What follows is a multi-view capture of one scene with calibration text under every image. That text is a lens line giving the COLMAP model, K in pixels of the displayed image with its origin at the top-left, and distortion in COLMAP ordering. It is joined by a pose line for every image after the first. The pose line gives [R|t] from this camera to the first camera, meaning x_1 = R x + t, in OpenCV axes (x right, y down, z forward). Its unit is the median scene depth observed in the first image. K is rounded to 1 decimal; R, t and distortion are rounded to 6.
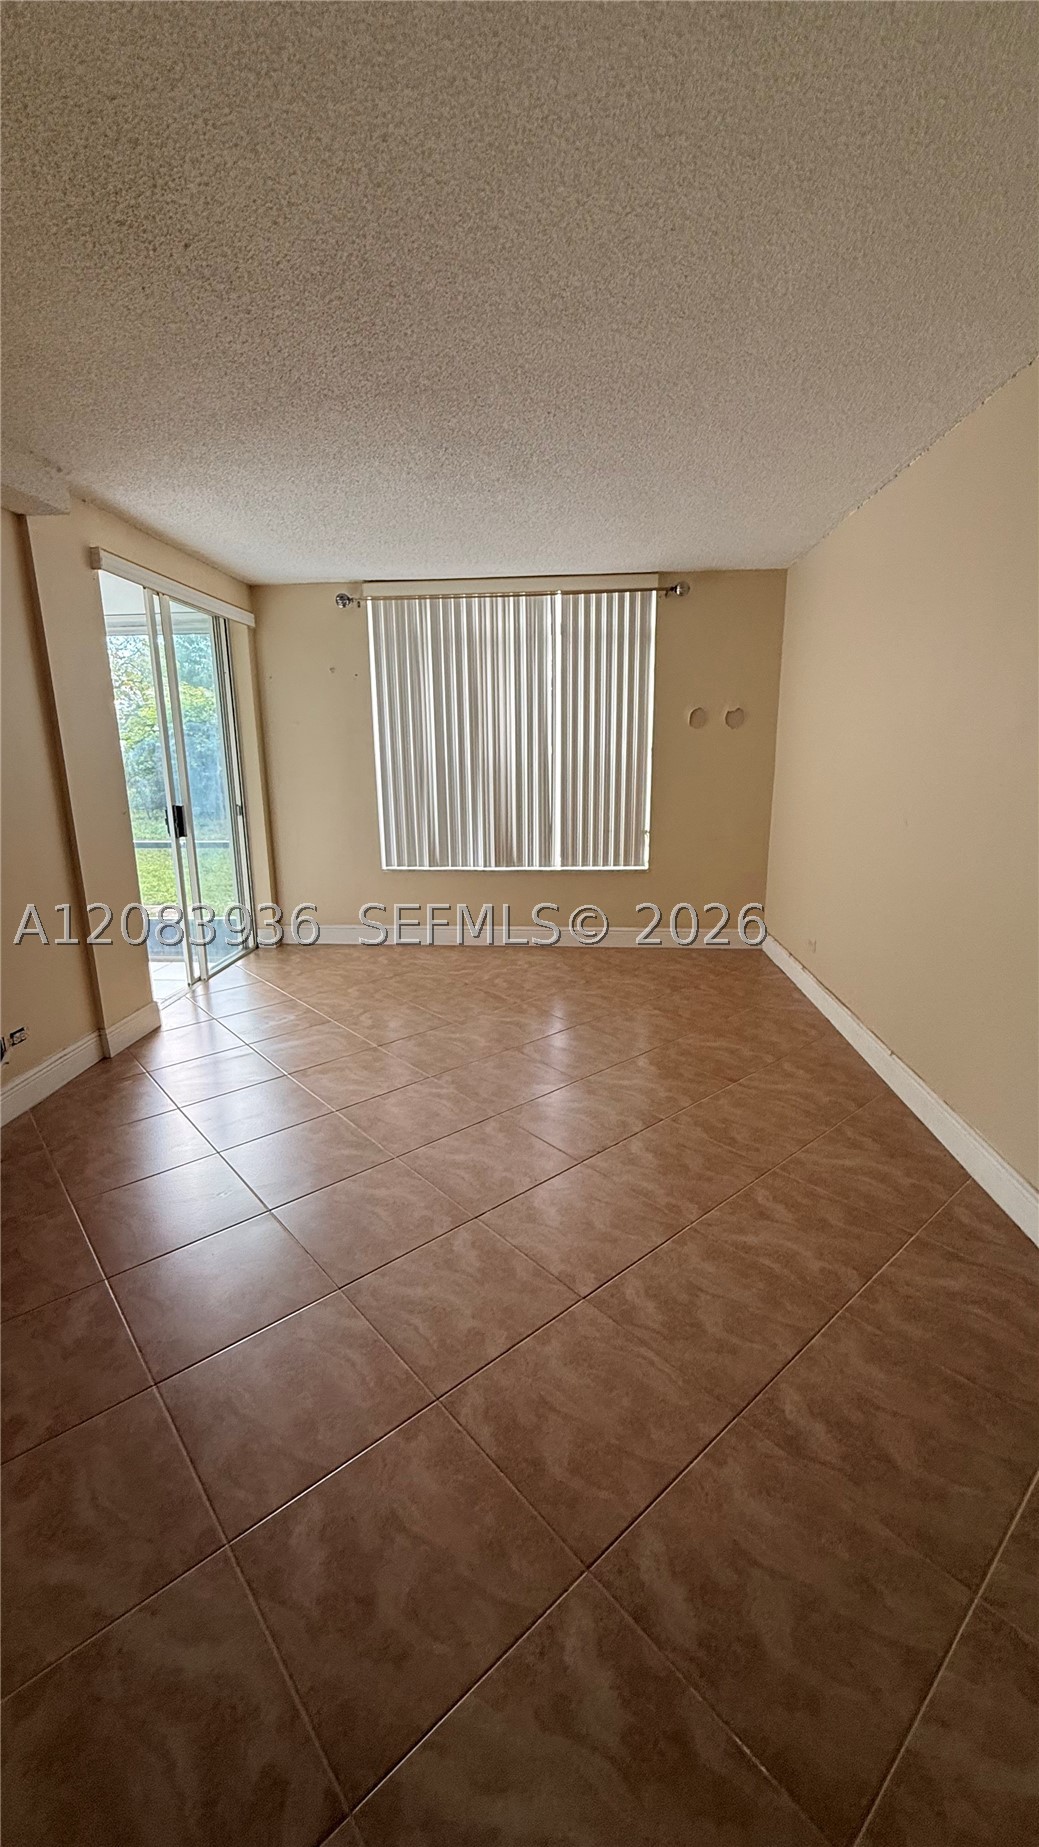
lens RADIAL K [[735.7, 0, 520.2], [0, 735.7, 918.5], [0, 0, 1]] dist [-0.000368, 0.000031]
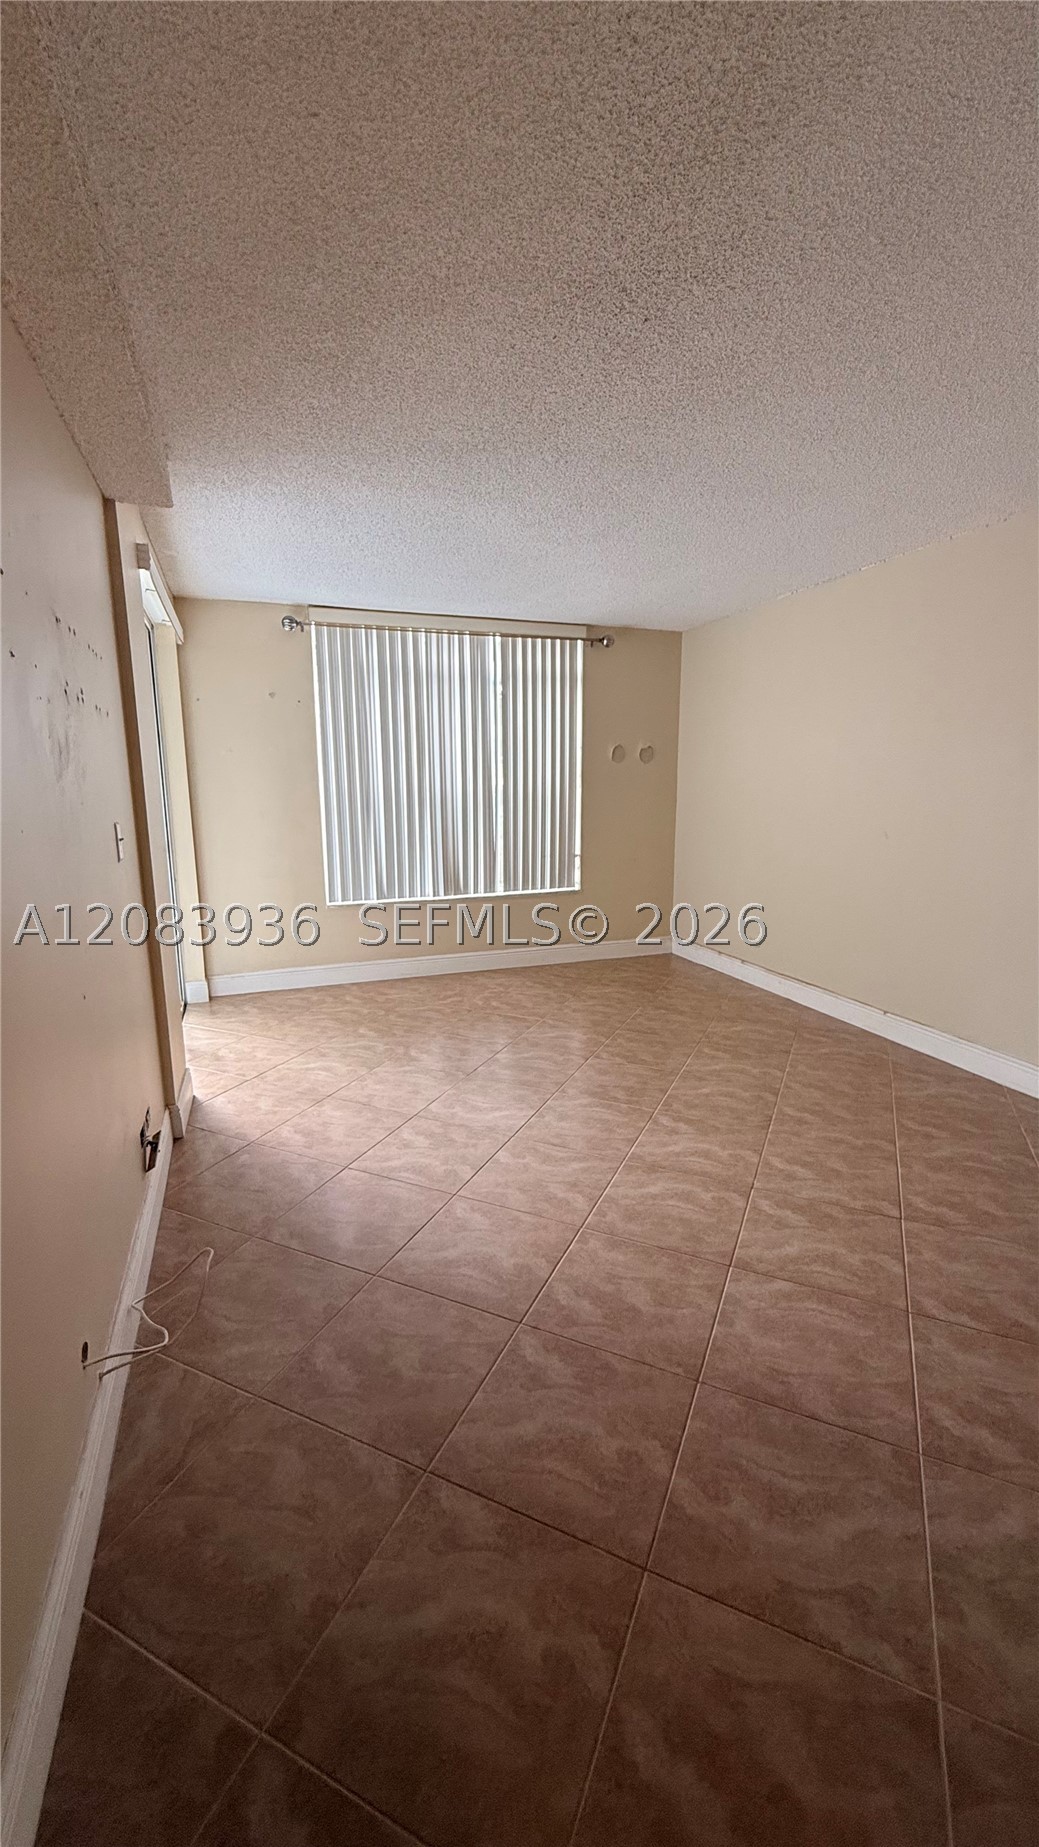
lens RADIAL K [[735.7, 0, 520.2], [0, 735.7, 918.5], [0, 0, 1]] dist [-0.000368, 0.000031]
pose [[0.911203, -0.070649, 0.405854, -0.376447], [0.088960, 0.995685, -0.026406, -0.003175], [-0.402237, 0.060166, 0.913556, 0.039976]]
